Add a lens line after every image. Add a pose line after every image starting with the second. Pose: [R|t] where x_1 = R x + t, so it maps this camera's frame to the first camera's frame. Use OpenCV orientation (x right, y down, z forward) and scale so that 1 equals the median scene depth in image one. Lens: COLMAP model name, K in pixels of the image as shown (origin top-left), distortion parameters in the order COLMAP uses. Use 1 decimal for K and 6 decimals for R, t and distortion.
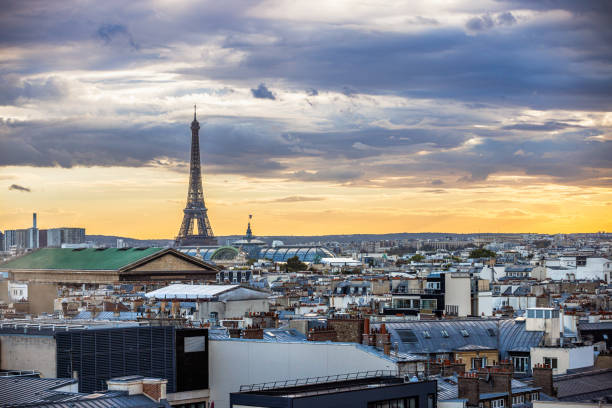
lens RADIAL K [[1653.6, 0, 322.5], [0, 1653.6, 187.7], [0, 0, 1]] dist [-0.030509, -0.370730]
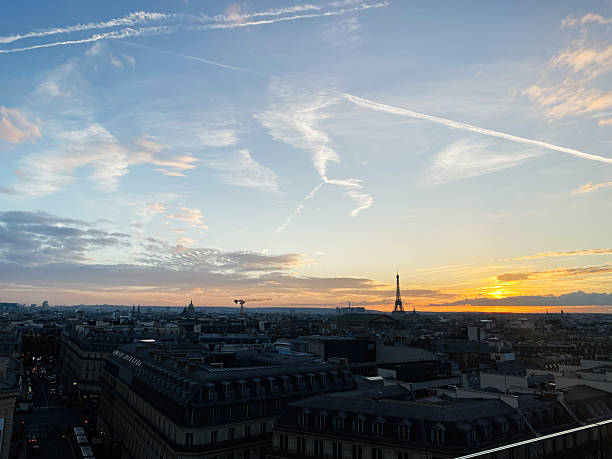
lens RADIAL K [[491.9, 0, 306.0], [0, 491.9, 229.5], [0, 0, 1]] dist [0.027969, -0.004604]
pose [[0.962650, -0.025026, -0.269589, 5.496436], [-0.010870, 0.991344, -0.130842, 0.052036], [0.270529, 0.128886, 0.954045, 5.998026]]
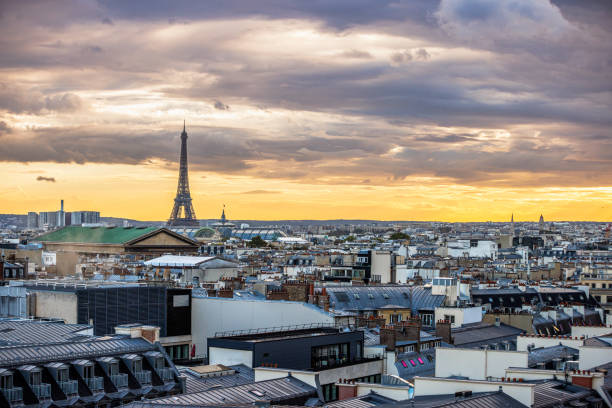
lens RADIAL K [[1255.2, 0, 306.0], [0, 1255.2, 204.0], [0, 0, 1]] dist [-0.237762, -0.387650]
pose [[0.999621, 0.017646, 0.021111, 0.001956], [-0.017977, 0.999717, 0.015590, 0.000275], [-0.020830, -0.015963, 0.999656, 0.022479]]
